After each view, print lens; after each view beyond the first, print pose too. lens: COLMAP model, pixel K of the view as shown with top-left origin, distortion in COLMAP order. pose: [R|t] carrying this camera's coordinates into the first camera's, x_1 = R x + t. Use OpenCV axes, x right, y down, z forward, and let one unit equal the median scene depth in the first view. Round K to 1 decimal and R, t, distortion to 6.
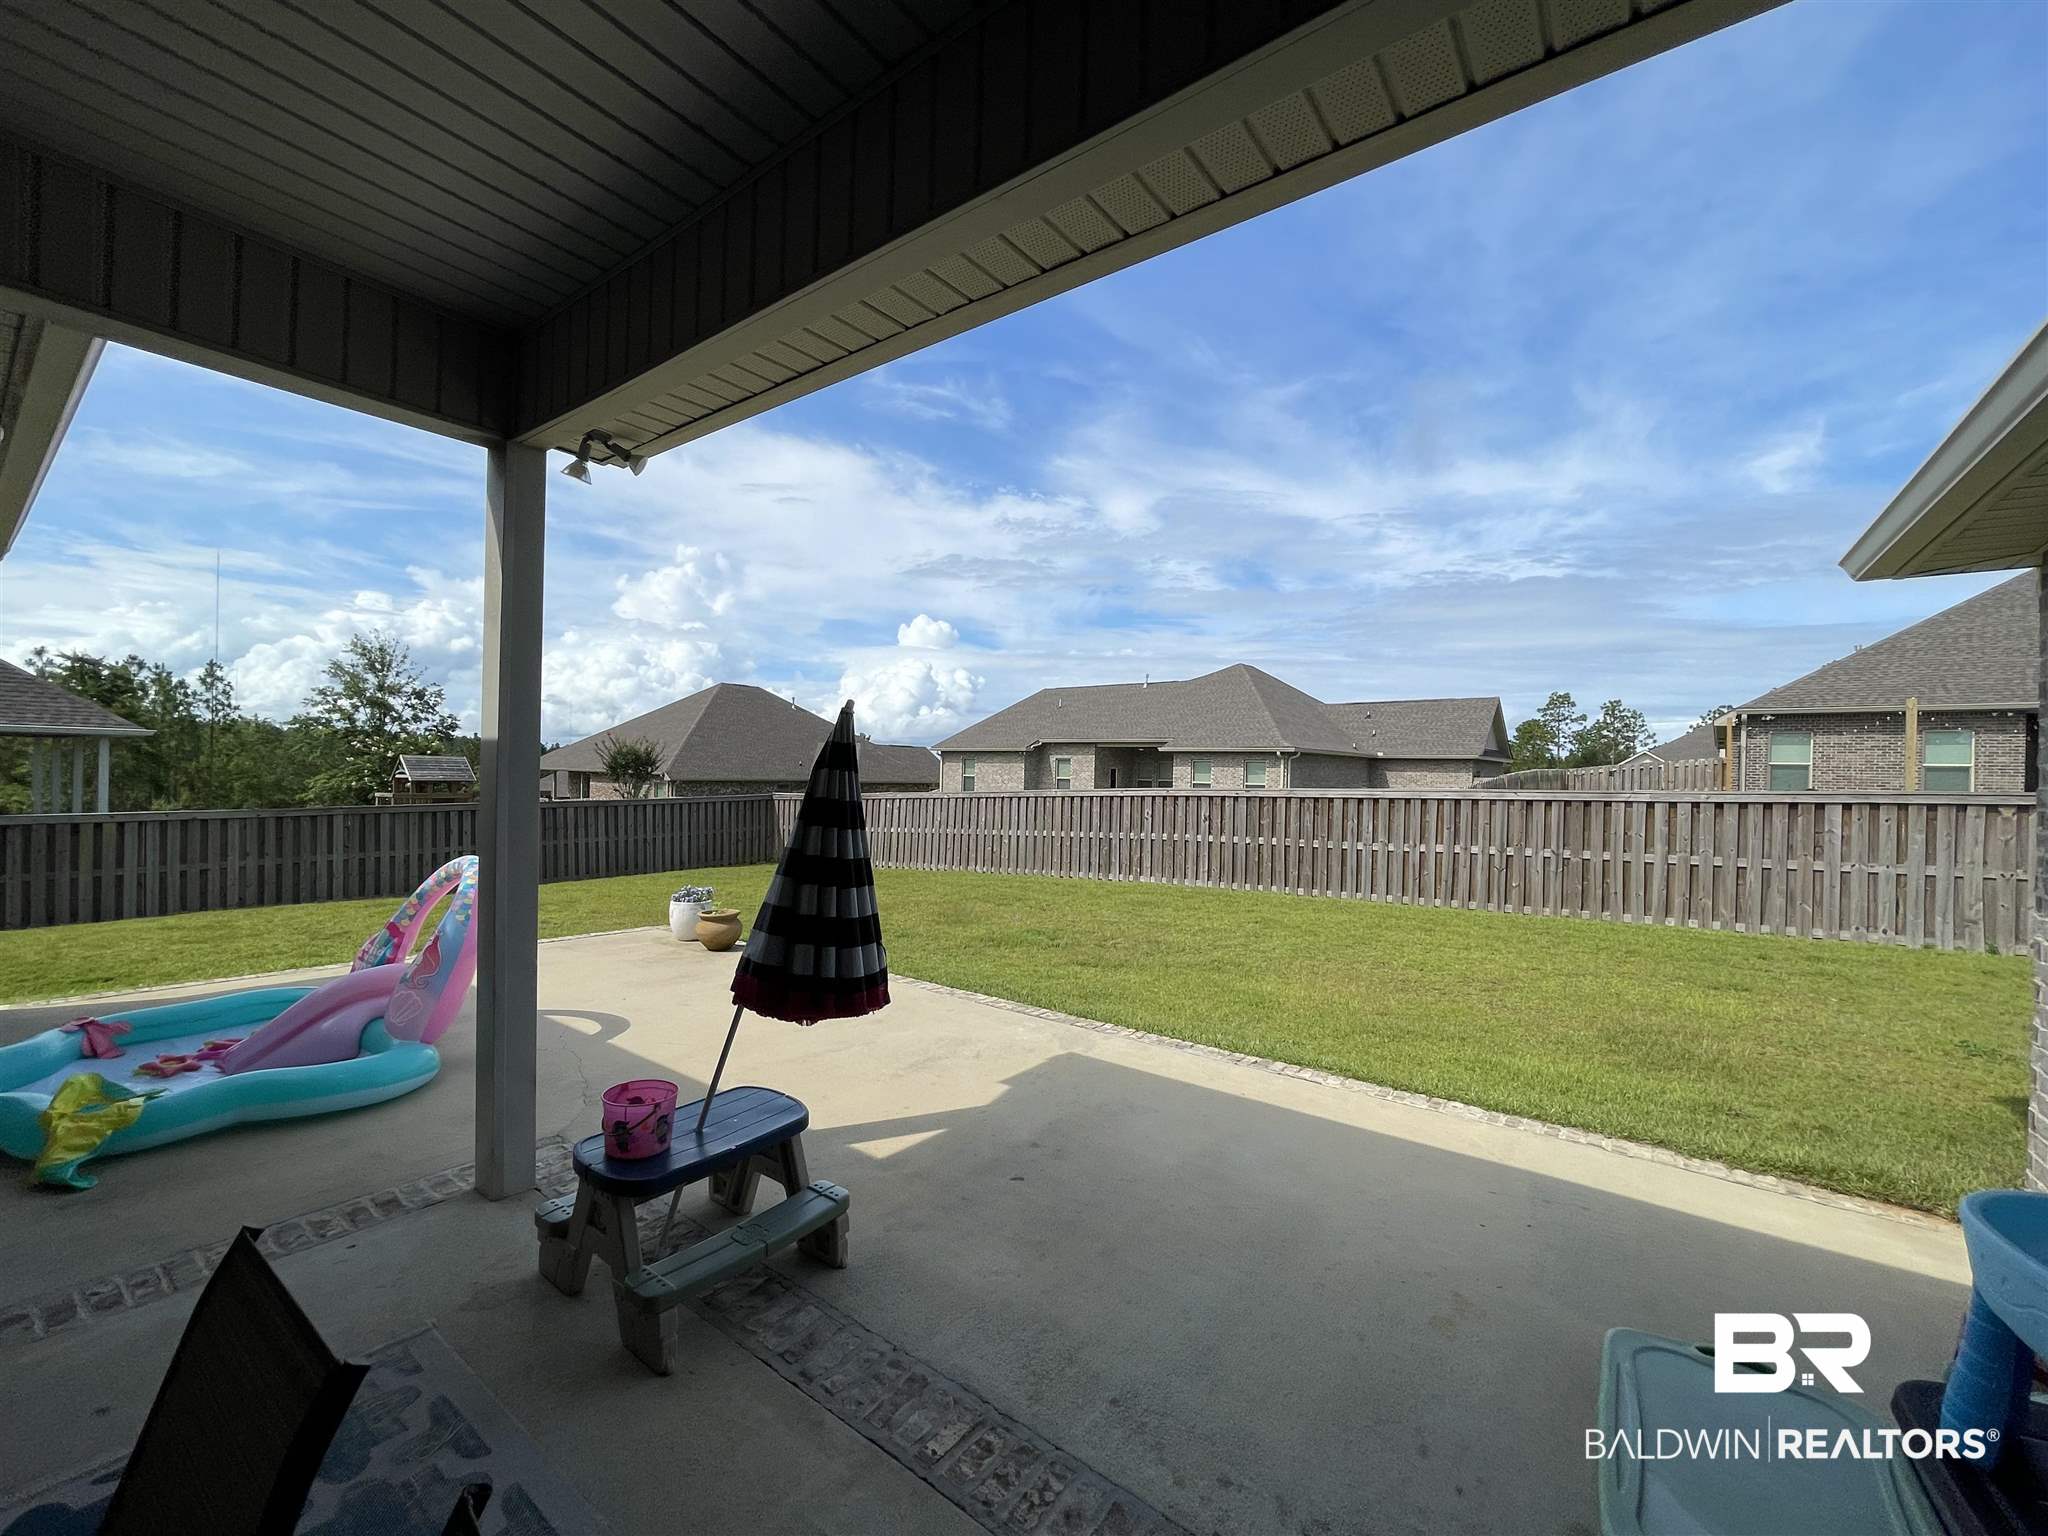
lens RADIAL K [[818.8, 0, 1025.1], [0, 818.8, 781.7], [0, 0, 1]] dist [0.001047, 0.000272]
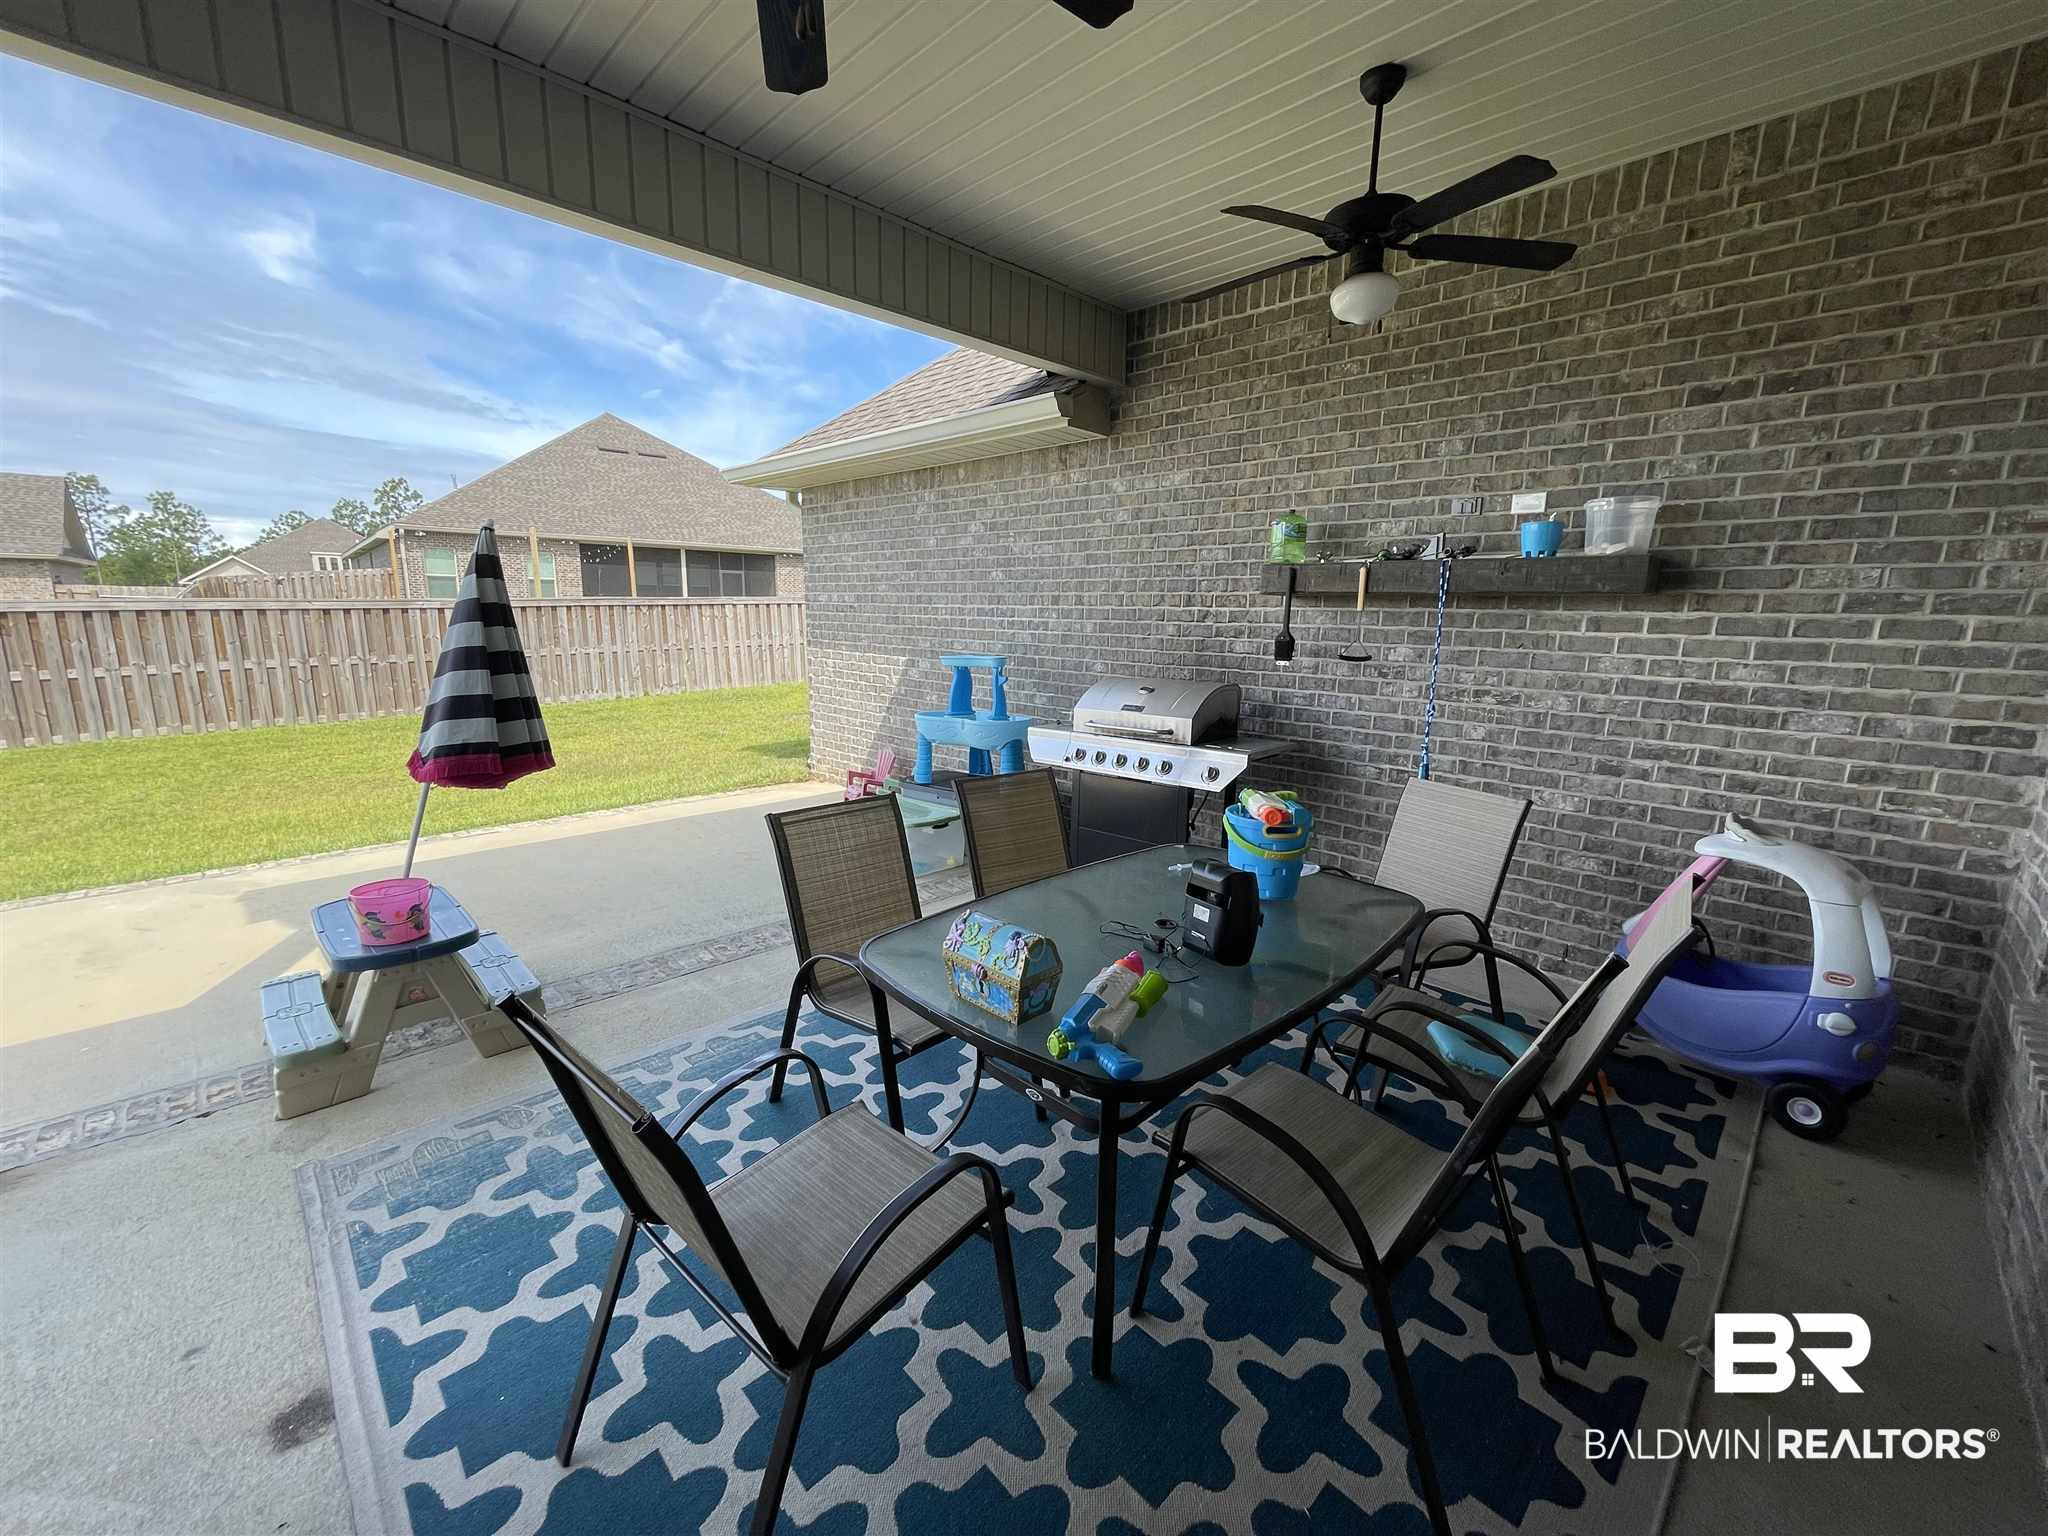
lens RADIAL K [[818.8, 0, 1026.3], [0, 818.8, 765.0], [0, 0, 1]] dist [0.001047, 0.000272]
pose [[0.136407, -0.205366, 0.969133, -0.203619], [-0.000744, 0.978255, 0.207403, 0.000814], [-0.990653, -0.029012, 0.133288, 0.007108]]
